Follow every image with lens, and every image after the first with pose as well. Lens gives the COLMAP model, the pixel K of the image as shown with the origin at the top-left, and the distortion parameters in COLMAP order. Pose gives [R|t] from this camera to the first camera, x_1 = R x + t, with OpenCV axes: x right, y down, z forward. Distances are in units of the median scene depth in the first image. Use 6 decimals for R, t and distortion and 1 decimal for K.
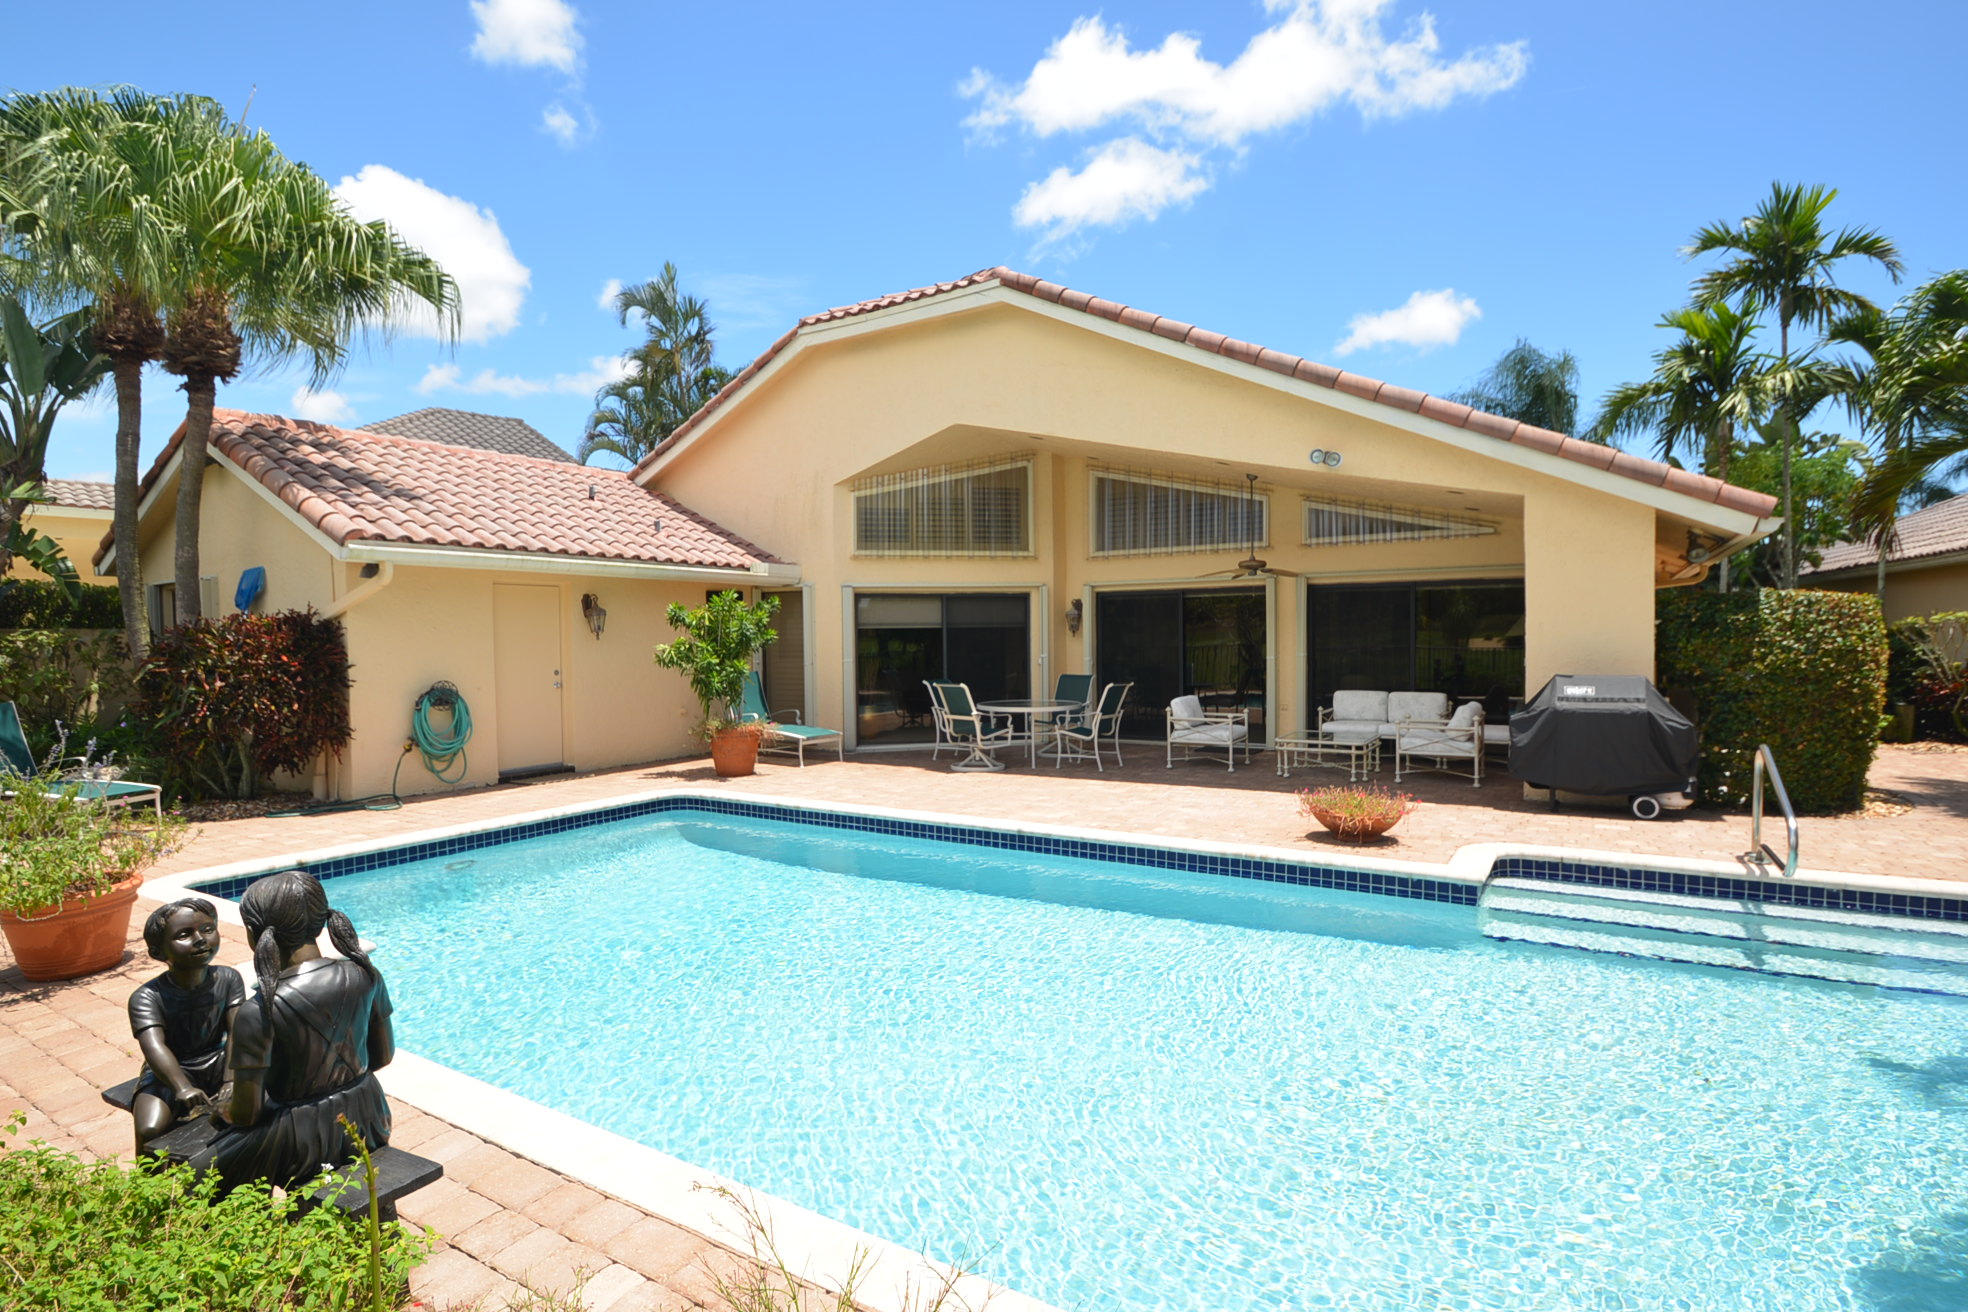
lens RADIAL K [[989.4, 0, 984.0], [0, 989.4, 656.0], [0, 0, 1]] dist [-0.021896, -0.001057]
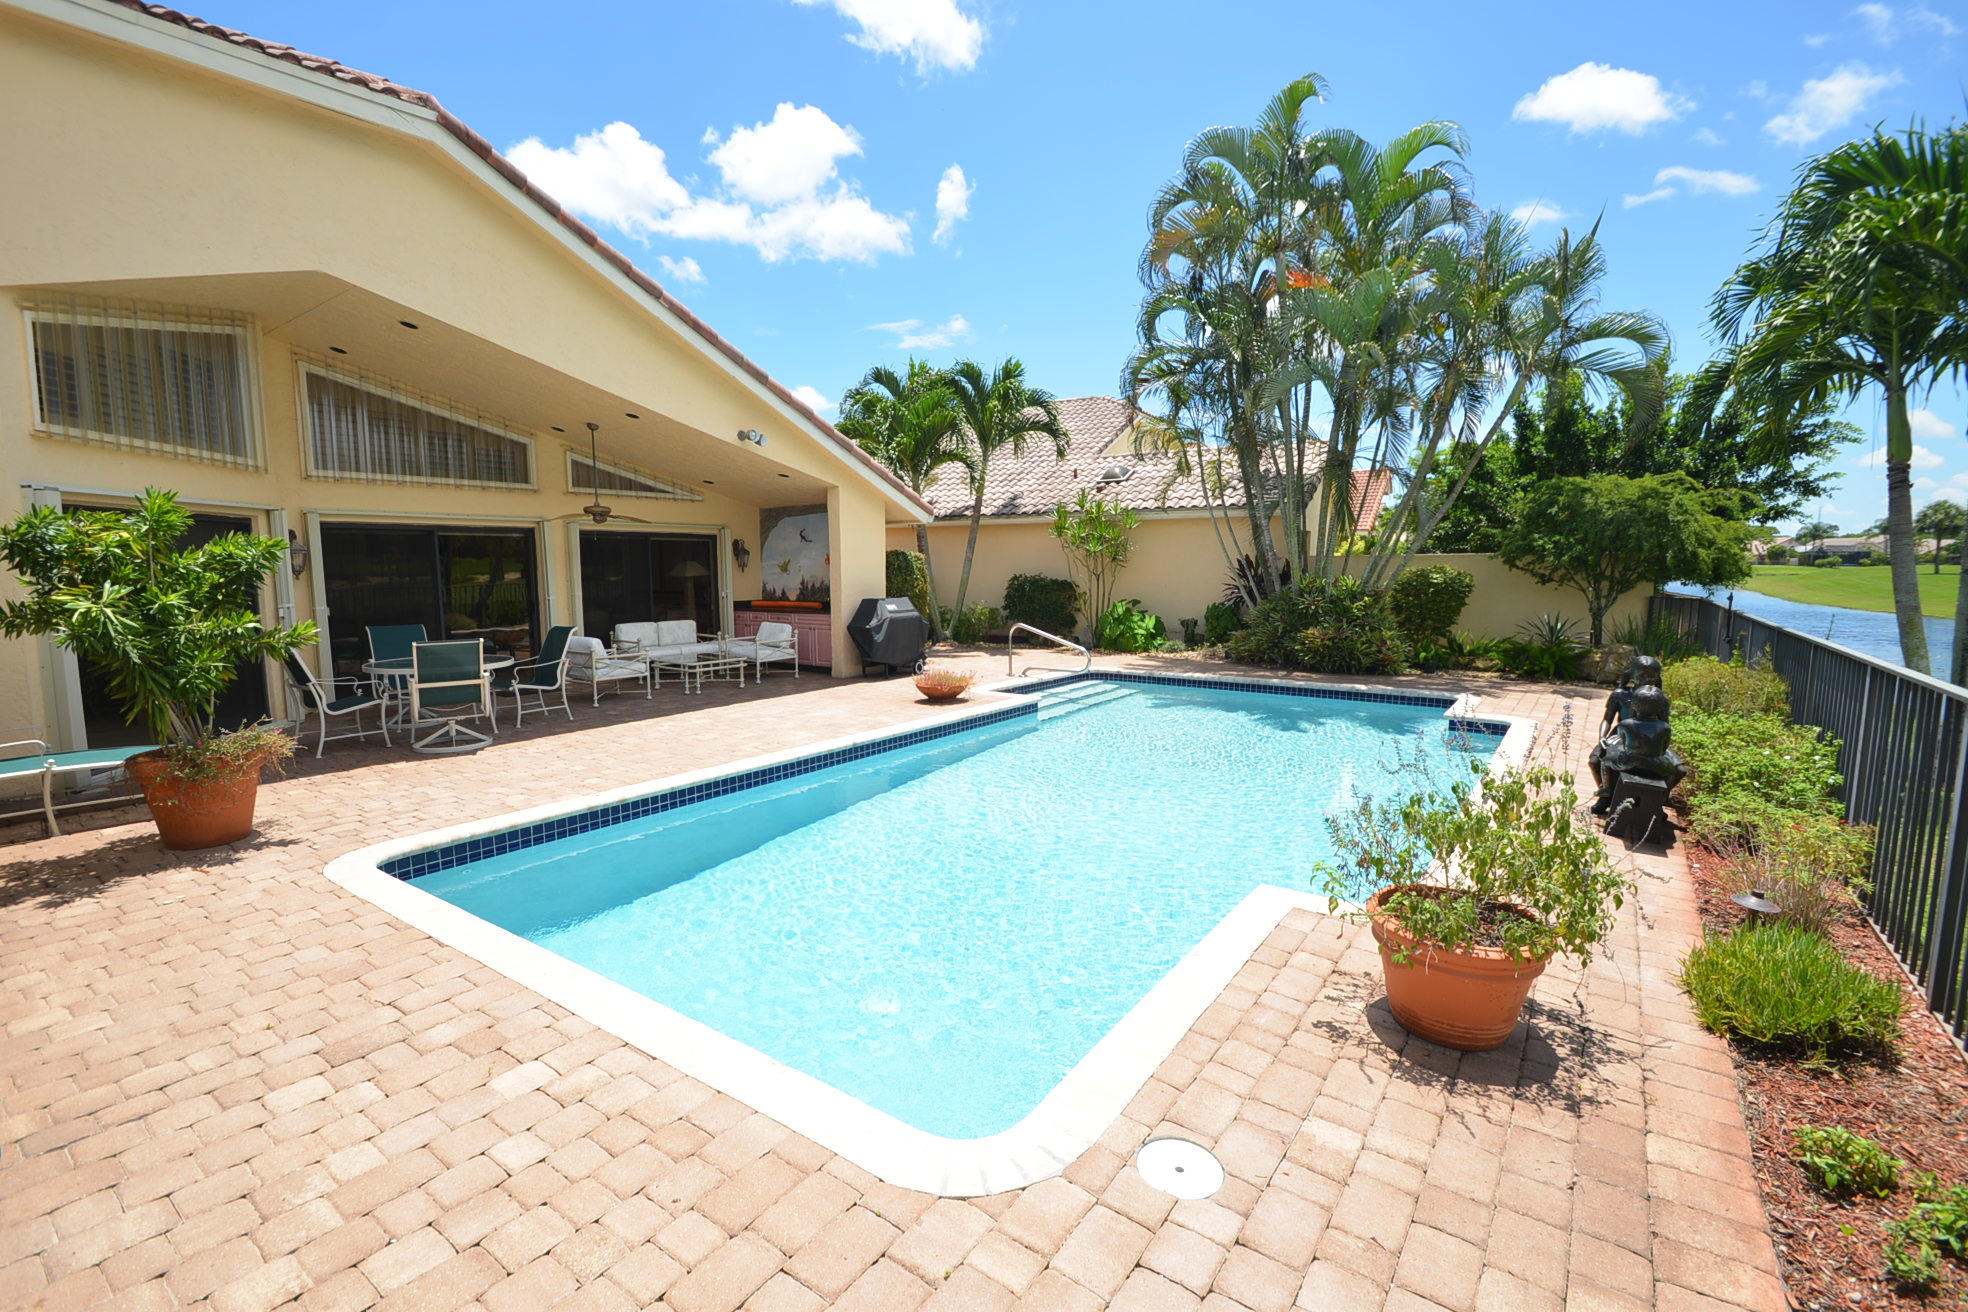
lens RADIAL K [[868.8, 0, 972.7], [0, 868.8, 659.8], [0, 0, 1]] dist [0.015345, -0.017170]
pose [[0.066698, -0.097170, 0.993030, -0.645957], [0.029595, 0.995001, 0.095375, -0.008854], [-0.997334, 0.023028, 0.069240, 0.521086]]
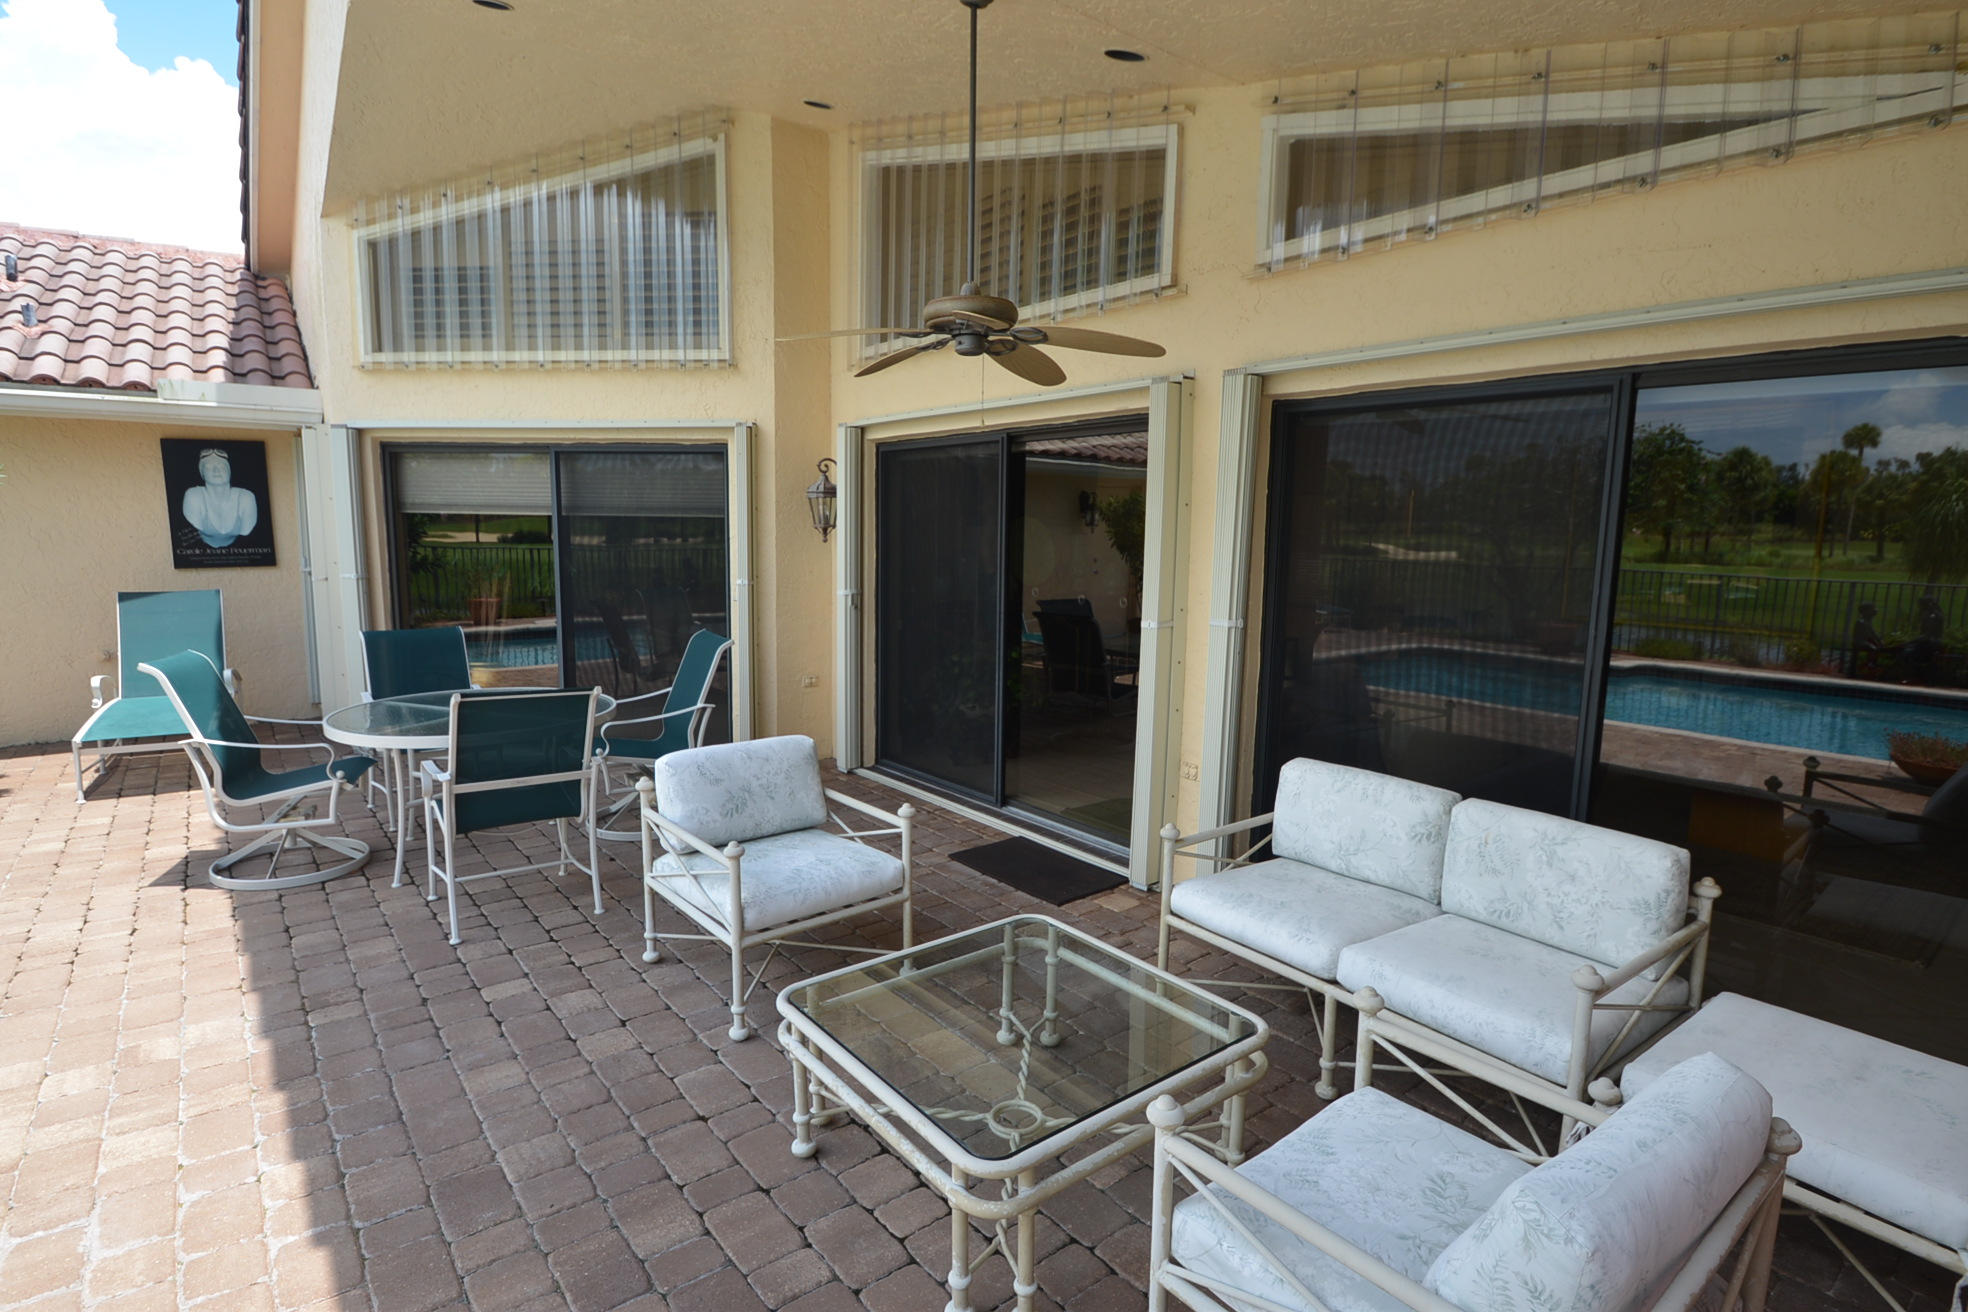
lens RADIAL K [[989.4, 0, 984.0], [0, 989.4, 656.0], [0, 0, 1]] dist [-0.021896, -0.001057]
pose [[0.940978, 0.072330, -0.330650, 0.371880], [-0.036614, 0.992919, 0.113006, -0.025925], [0.336483, -0.094230, 0.936963, 0.707719]]
